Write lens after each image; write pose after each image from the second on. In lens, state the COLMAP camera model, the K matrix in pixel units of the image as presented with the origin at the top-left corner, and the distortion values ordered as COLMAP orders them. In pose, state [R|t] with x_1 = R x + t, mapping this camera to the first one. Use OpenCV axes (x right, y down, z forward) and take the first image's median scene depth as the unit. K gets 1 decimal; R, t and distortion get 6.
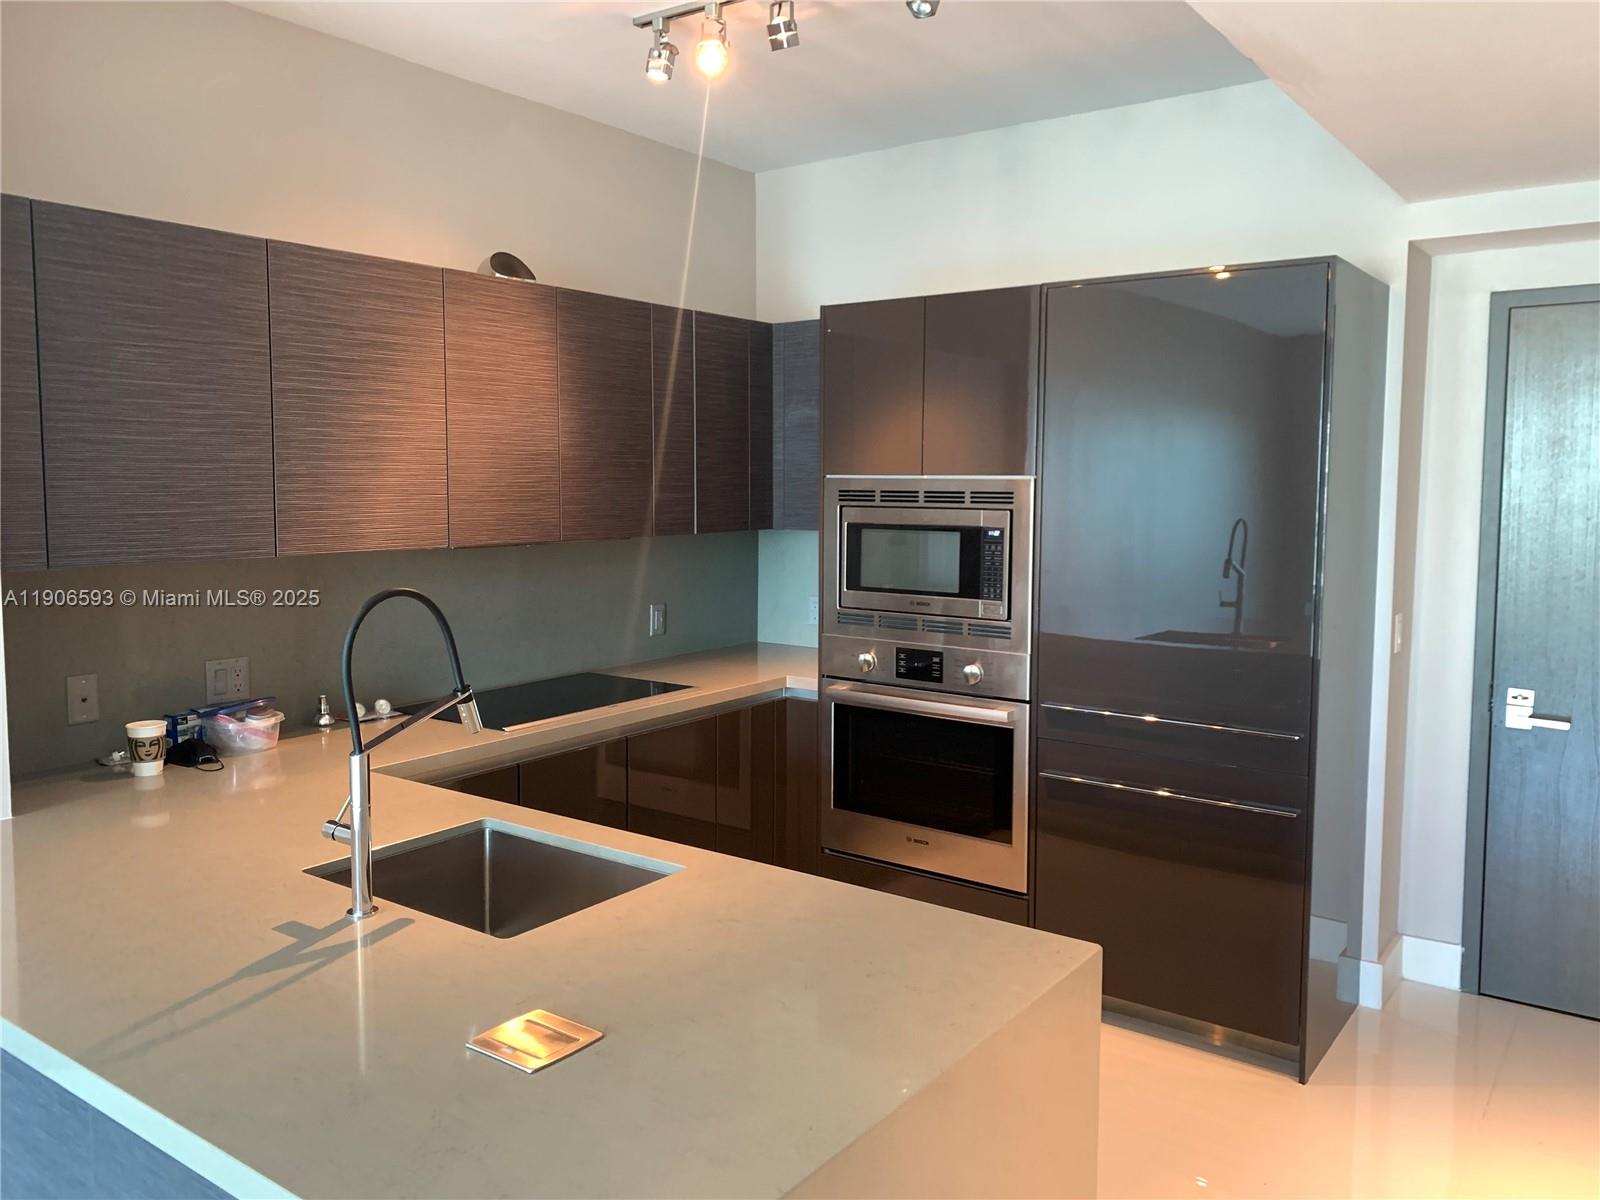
lens RADIAL K [[1228.3, 0, 799.0], [0, 1228.3, 577.9], [0, 0, 1]] dist [0.010844, 0.003488]
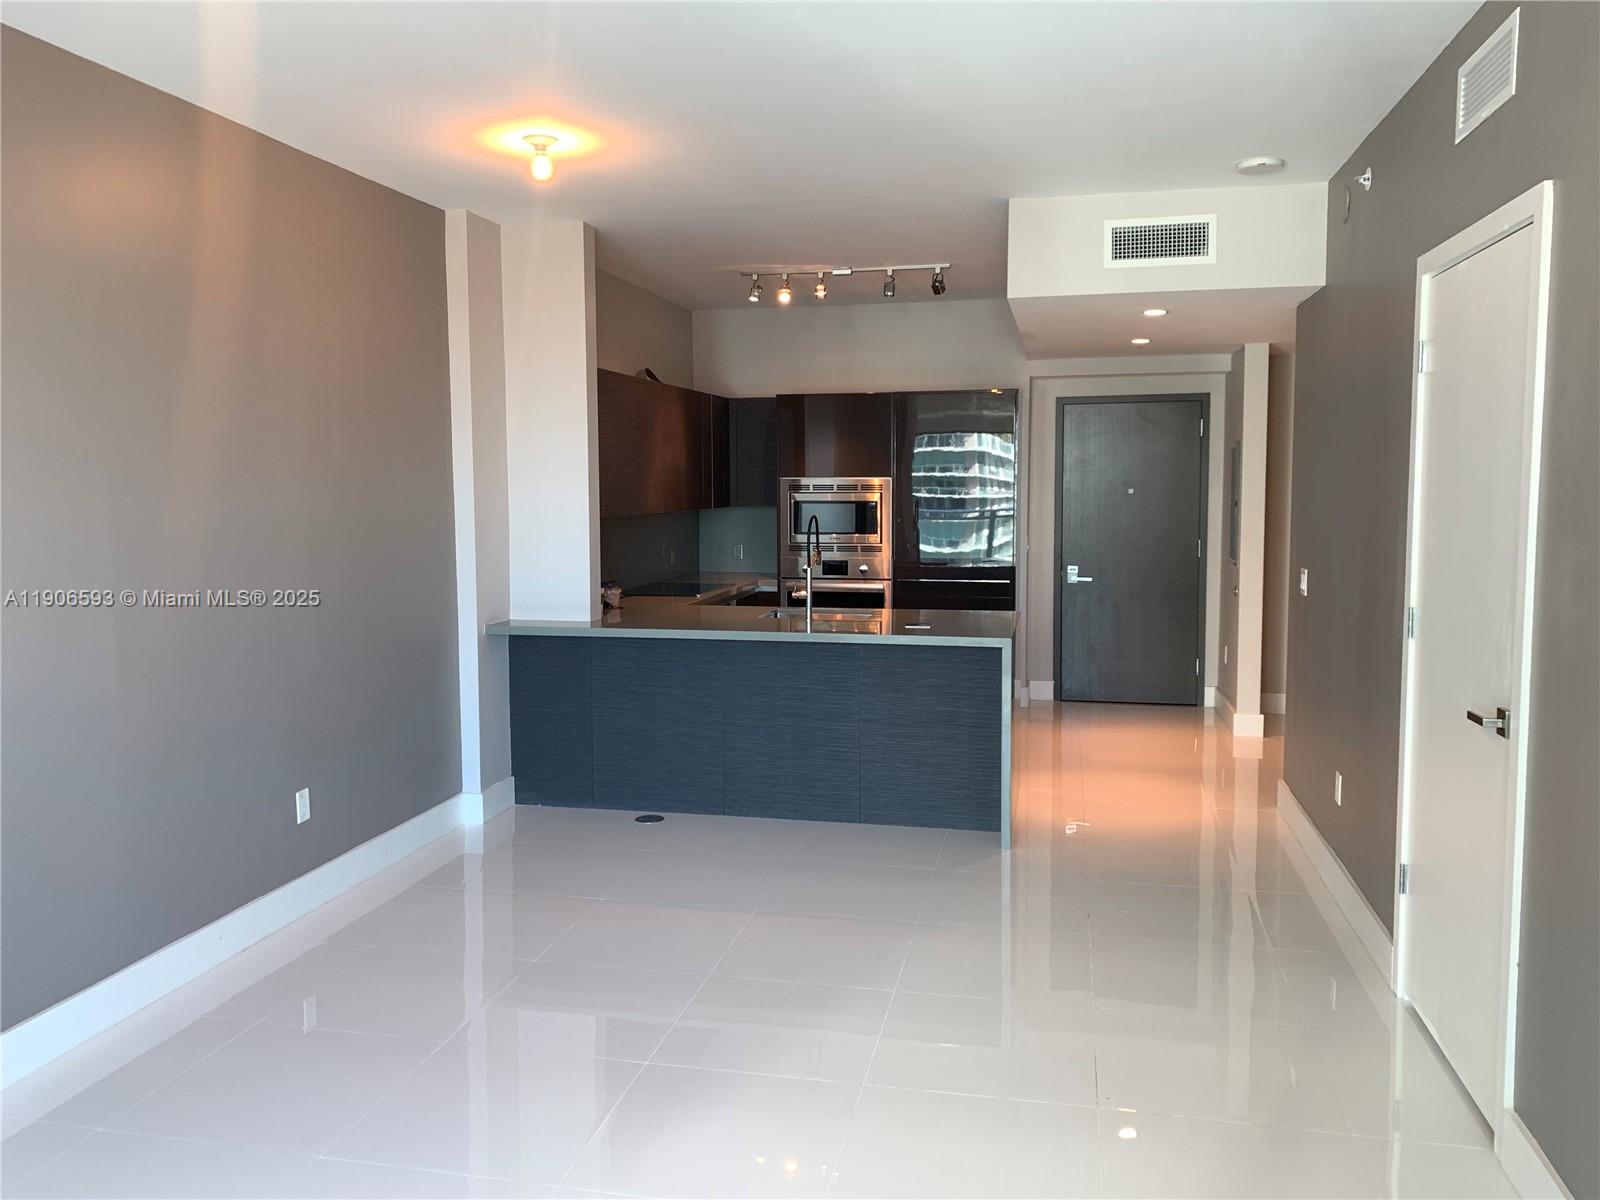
lens RADIAL K [[1235.9, 0, 805.3], [0, 1235.9, 586.6], [0, 0, 1]] dist [0.154625, -0.242132]
pose [[0.912052, -0.043597, 0.407750, -0.842019], [0.041569, 0.999040, 0.013837, 0.074410], [-0.407961, 0.004329, 0.912989, -0.950069]]
